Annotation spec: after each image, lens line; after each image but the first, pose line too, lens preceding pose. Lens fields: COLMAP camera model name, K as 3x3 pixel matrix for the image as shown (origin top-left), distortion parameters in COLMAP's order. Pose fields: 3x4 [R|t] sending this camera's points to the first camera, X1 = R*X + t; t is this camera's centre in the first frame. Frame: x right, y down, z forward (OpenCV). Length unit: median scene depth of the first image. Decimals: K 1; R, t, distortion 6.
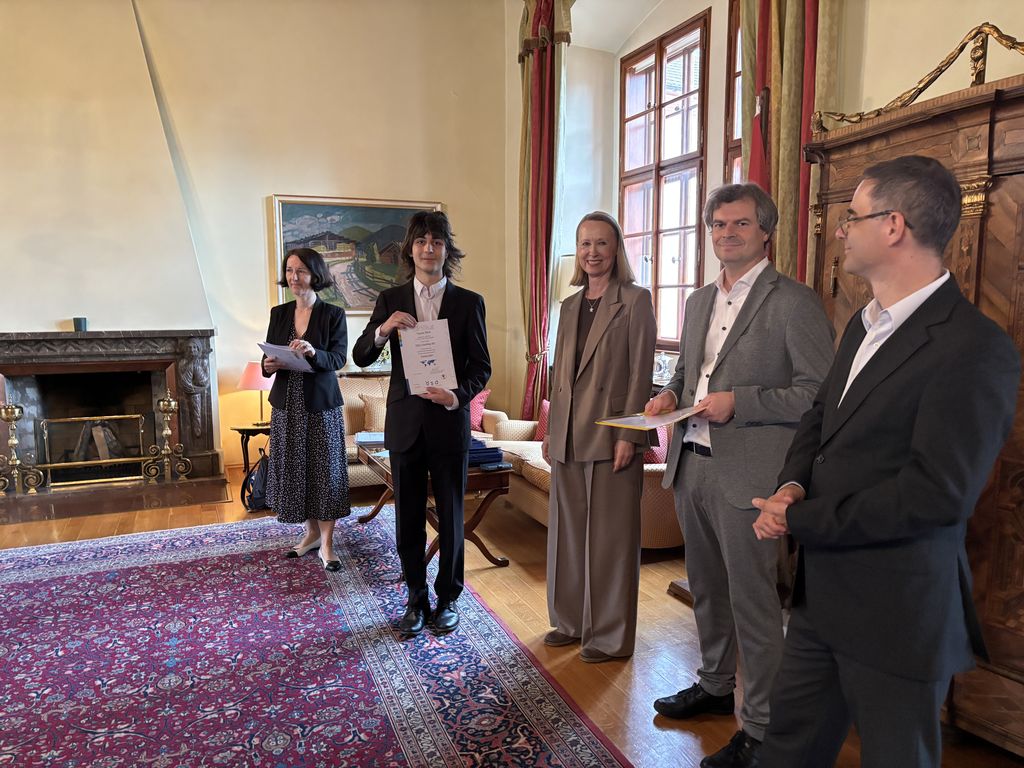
lens RADIAL K [[788.6, 0, 509.1], [0, 788.6, 391.6], [0, 0, 1]] dist [0.040801, -0.037018]
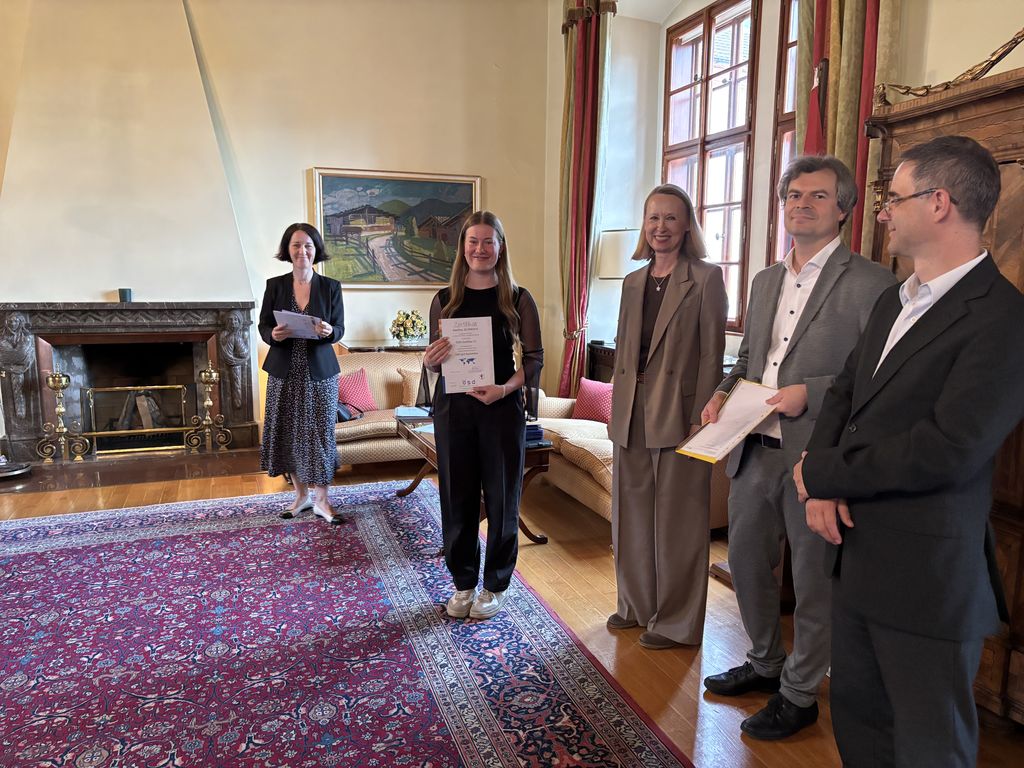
lens RADIAL K [[788.1, 0, 509.2], [0, 788.1, 387.9], [0, 0, 1]] dist [0.041783, -0.042206]
pose [[0.999185, 0.016586, -0.036793, -0.016176], [-0.015596, 0.999513, 0.027032, -0.002289], [0.037224, -0.026436, 0.998957, 0.006902]]
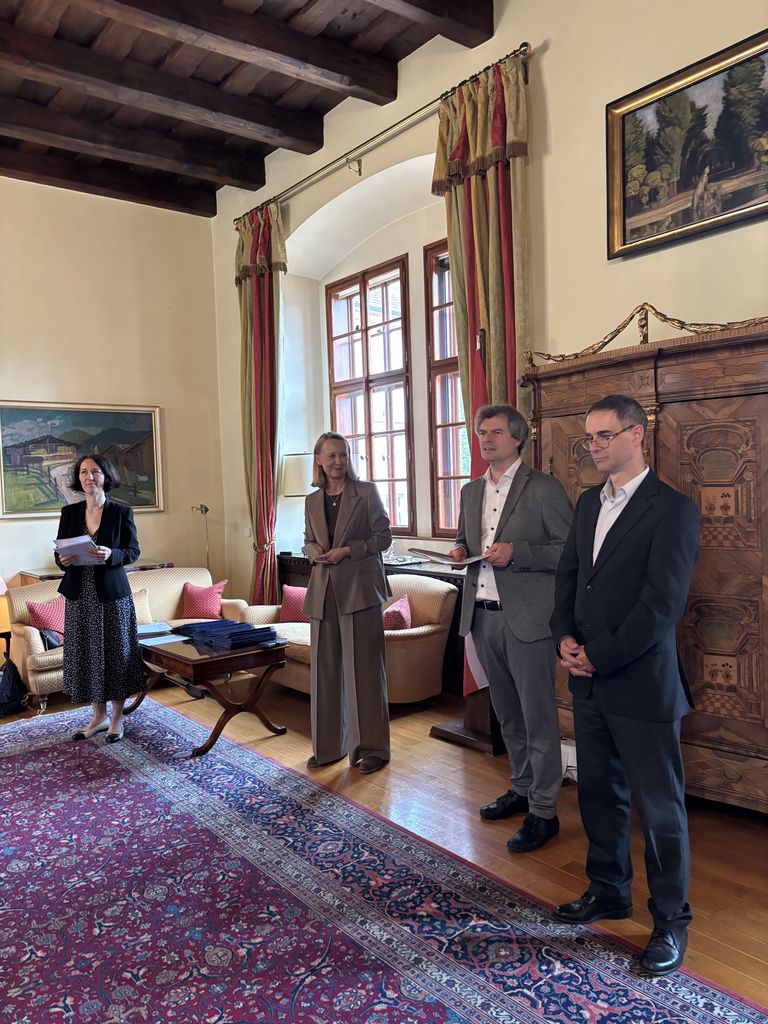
lens RADIAL K [[788.1, 0, 390.3], [0, 788.1, 509.4], [0, 0, 1]] dist [0.041783, -0.042206]
pose [[0.955881, -0.036814, 0.291438, -0.185719], [0.064135, 0.994336, -0.084750, 0.011943], [-0.286667, 0.099702, 0.952828, -0.146730]]
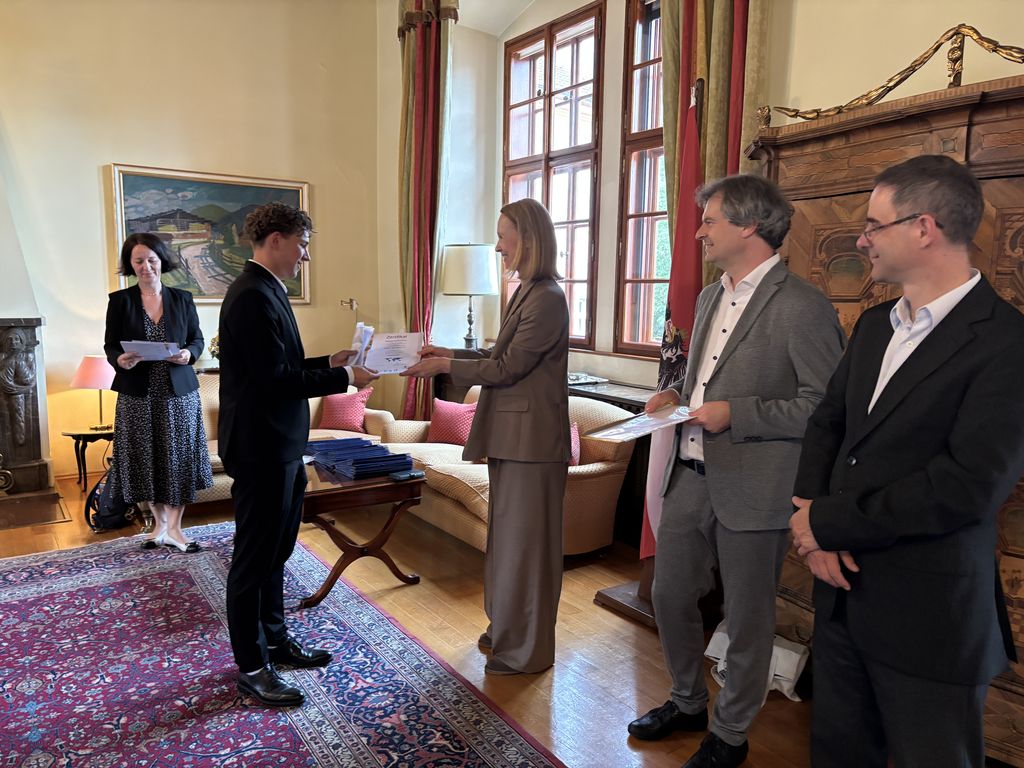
lens RADIAL K [[788.1, 0, 509.2], [0, 788.1, 387.9], [0, 0, 1]] dist [0.041783, -0.042206]
pose [[0.976955, -0.006316, 0.213351, -0.099039], [0.004758, 0.999958, 0.007818, -0.012549], [-0.213392, -0.006622, 0.976944, 0.089212]]
